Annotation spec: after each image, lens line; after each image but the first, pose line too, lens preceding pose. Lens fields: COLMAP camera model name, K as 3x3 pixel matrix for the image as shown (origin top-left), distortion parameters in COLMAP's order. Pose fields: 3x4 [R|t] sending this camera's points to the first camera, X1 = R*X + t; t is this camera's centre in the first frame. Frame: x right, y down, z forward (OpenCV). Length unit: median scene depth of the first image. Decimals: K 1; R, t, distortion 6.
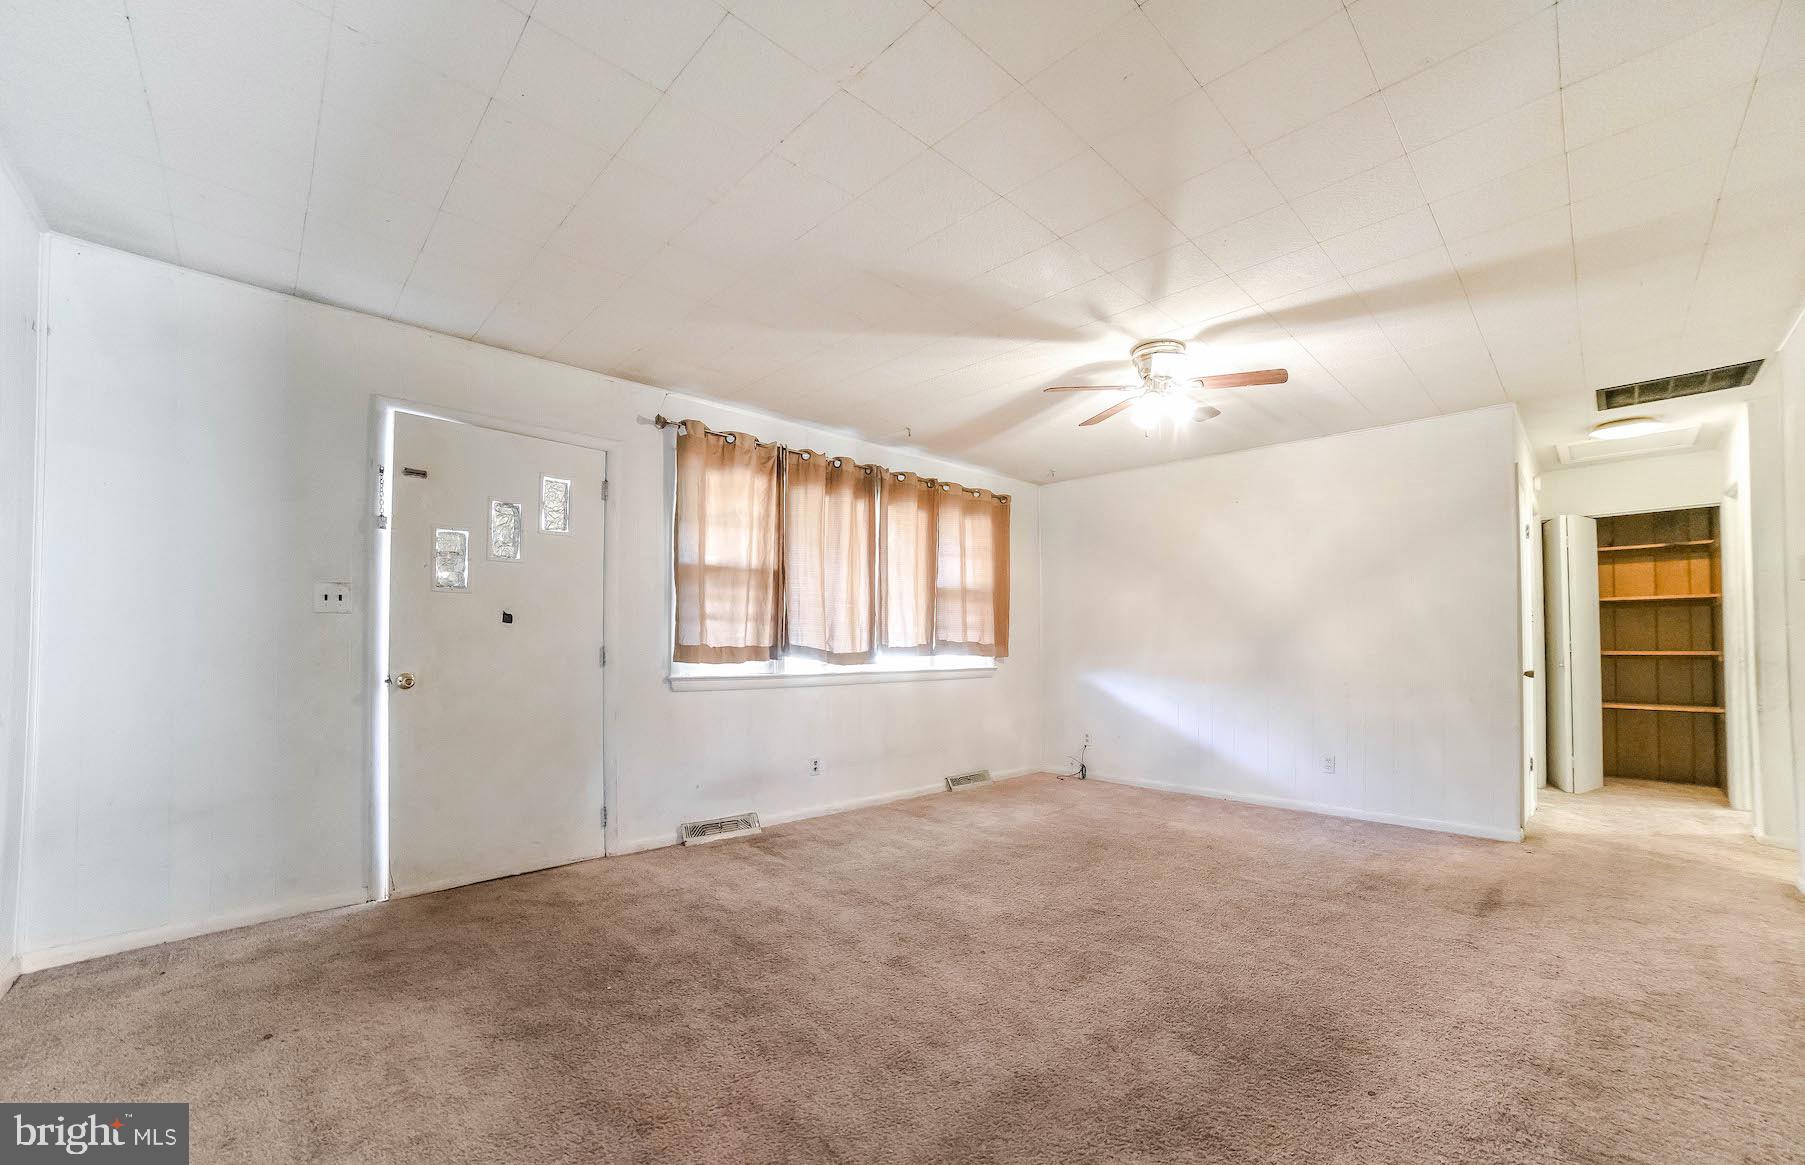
lens RADIAL K [[713.4, 0, 919.8], [0, 713.4, 627.8], [0, 0, 1]] dist [-0.035209, 0.000054]
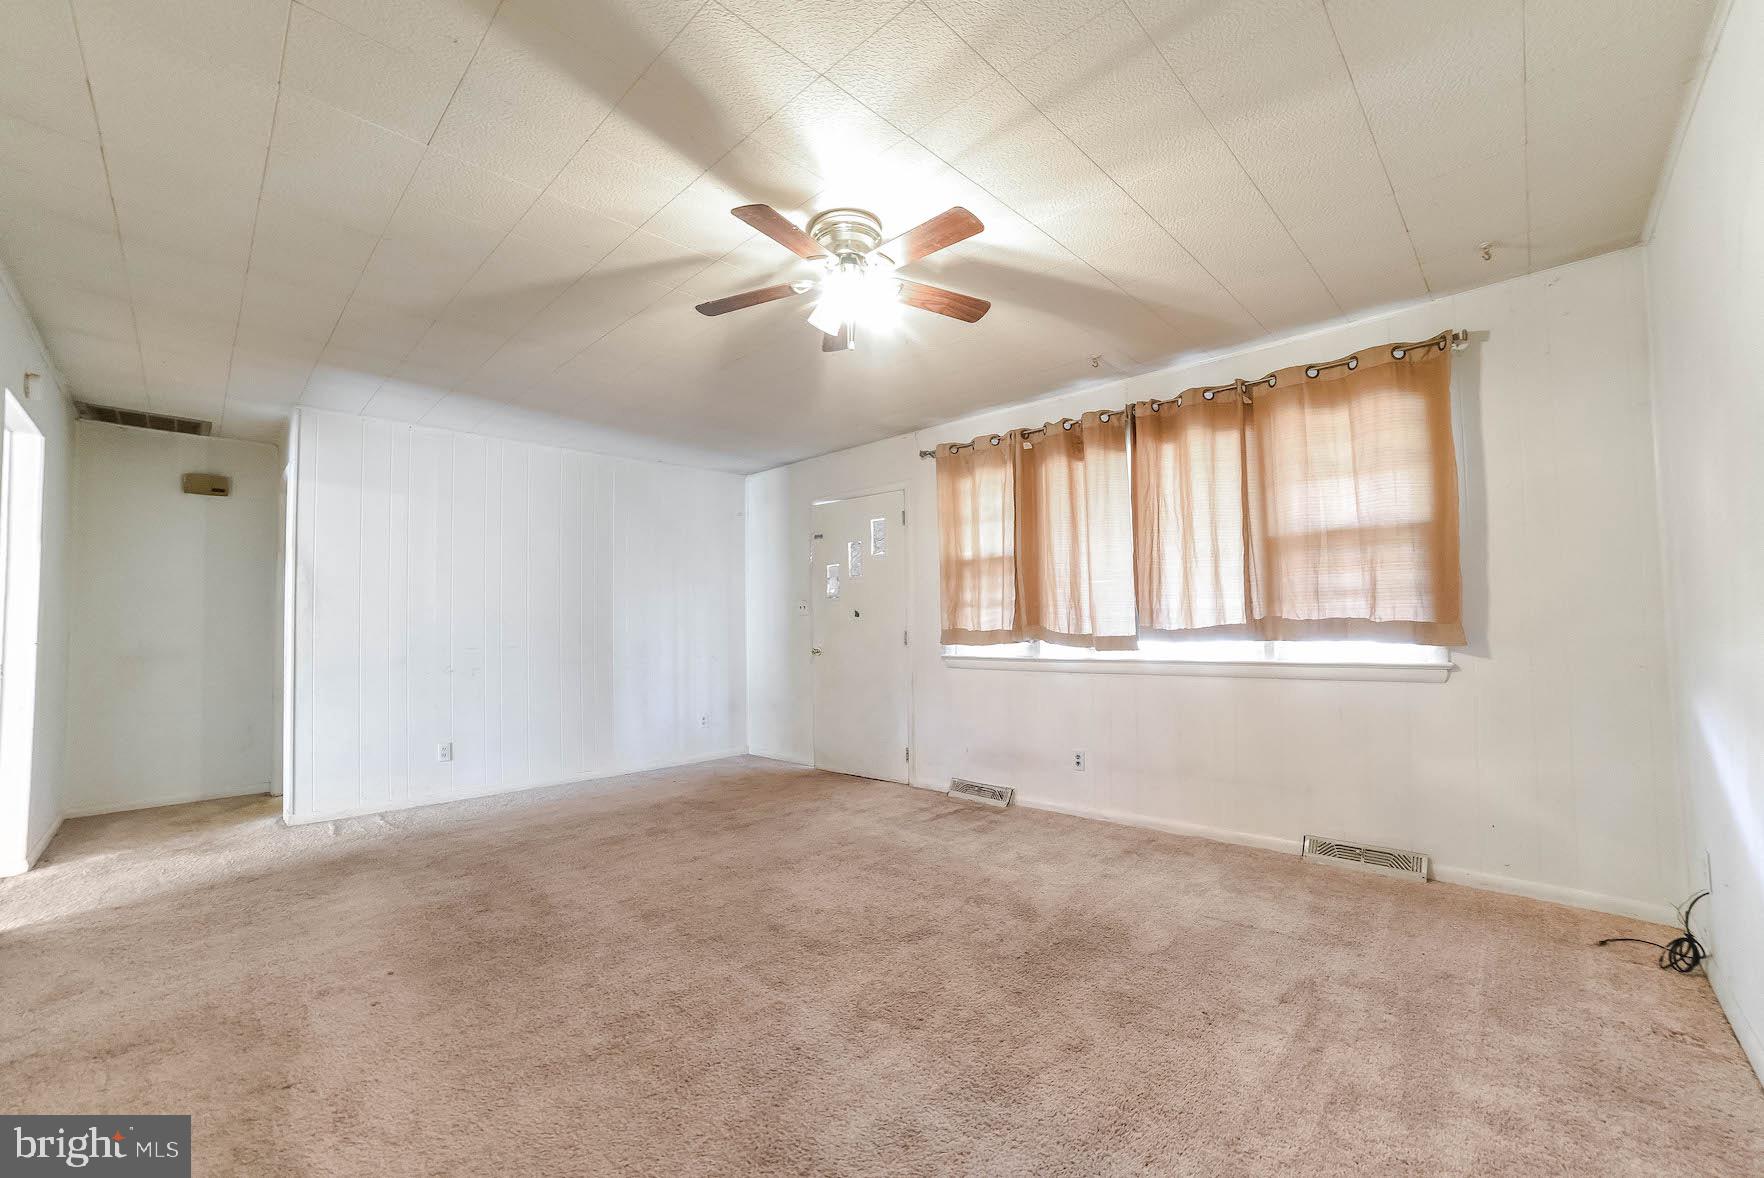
lens RADIAL K [[694.9, 0, 875.1], [0, 694.9, 598.9], [0, 0, 1]] dist [-0.058324, 0.005600]
pose [[0.040985, -0.043836, -0.998198, 0.760287], [0.037305, 0.998408, -0.042313, 0.015655], [0.998463, -0.035503, 0.042555, 0.736463]]
